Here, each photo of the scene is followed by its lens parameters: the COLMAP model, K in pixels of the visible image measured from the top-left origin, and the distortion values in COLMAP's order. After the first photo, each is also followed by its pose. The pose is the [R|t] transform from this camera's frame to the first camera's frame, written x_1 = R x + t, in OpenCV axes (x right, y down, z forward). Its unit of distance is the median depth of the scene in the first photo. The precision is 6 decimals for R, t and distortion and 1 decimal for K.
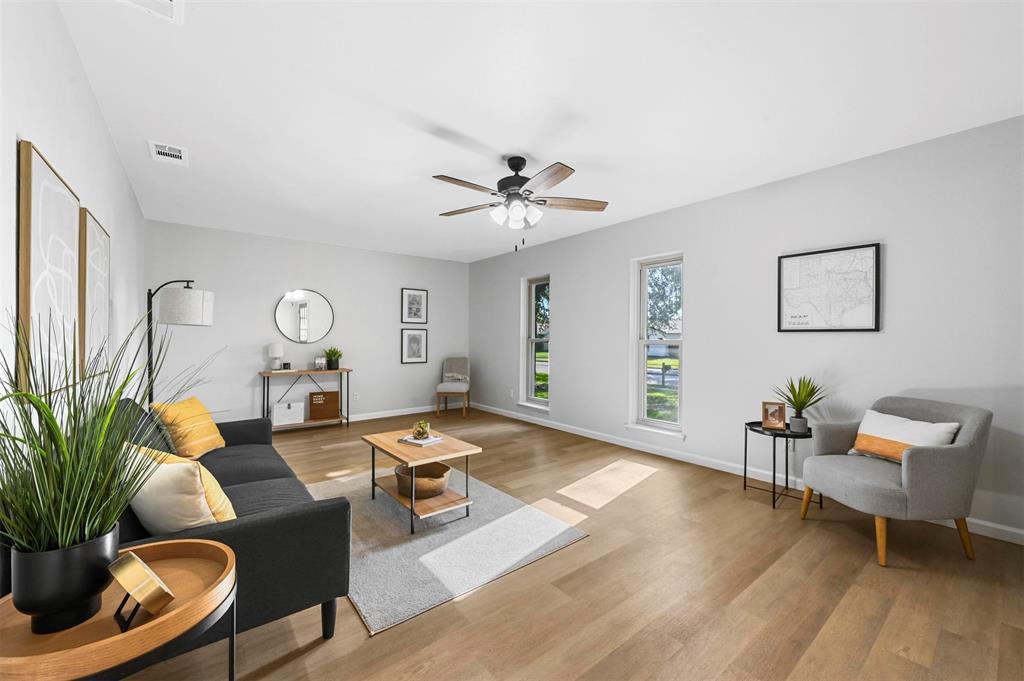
lens RADIAL K [[407.1, 0, 506.8], [0, 407.1, 338.0], [0, 0, 1]] dist [0.003687, 0.000155]
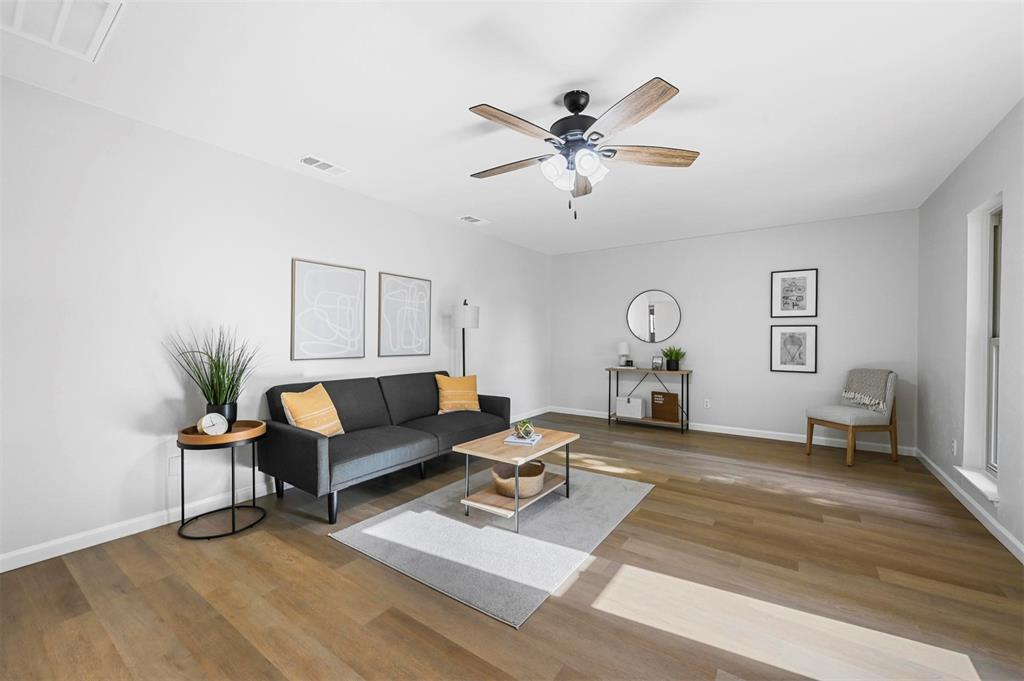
lens RADIAL K [[407.1, 0, 509.3], [0, 407.1, 338.8], [0, 0, 1]] dist [0.003687, 0.000155]
pose [[0.284280, 0.001832, -0.958740, 0.396117], [-0.003928, 0.999992, 0.000746, 0.004220], [0.958733, 0.003554, 0.284285, 0.376823]]
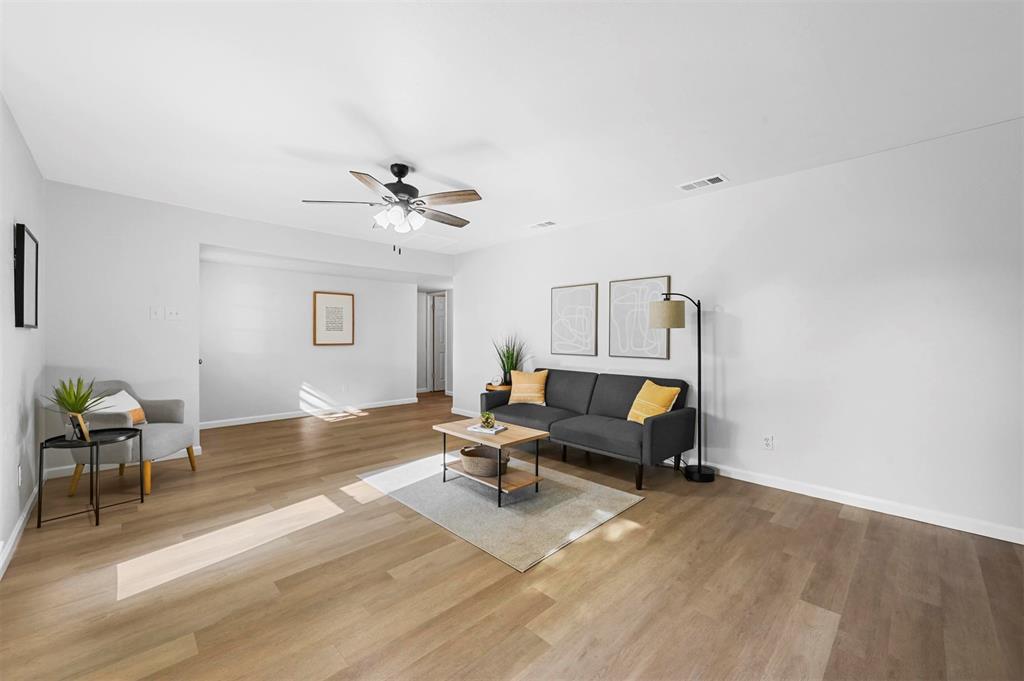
lens RADIAL K [[407.1, 0, 509.5], [0, 407.1, 339.0], [0, 0, 1]] dist [0.003687, 0.000155]
pose [[-0.994010, -0.007796, -0.109013, -0.080635], [-0.008874, 0.999916, 0.009408, -0.003596], [0.108930, 0.010319, -0.993996, 1.161577]]
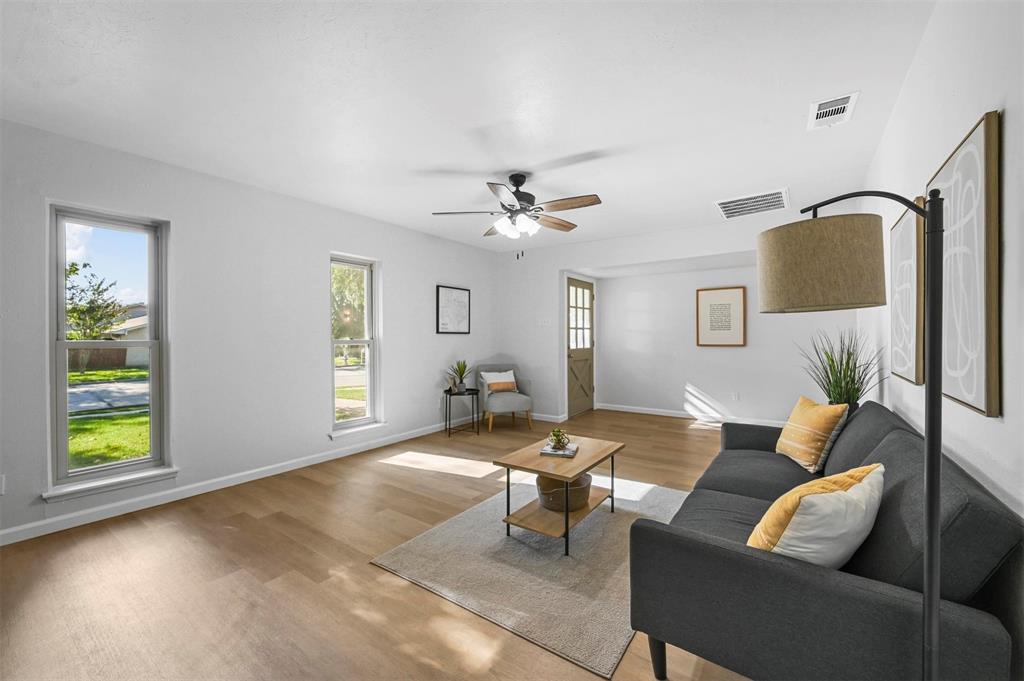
lens RADIAL K [[407.1, 0, 507.9], [0, 407.1, 337.7], [0, 0, 1]] dist [0.003687, 0.000155]
pose [[-0.270542, -0.003931, 0.962700, -0.580658], [0.007753, 0.999950, 0.006262, -0.003916], [-0.962677, 0.009158, -0.270499, 0.742700]]
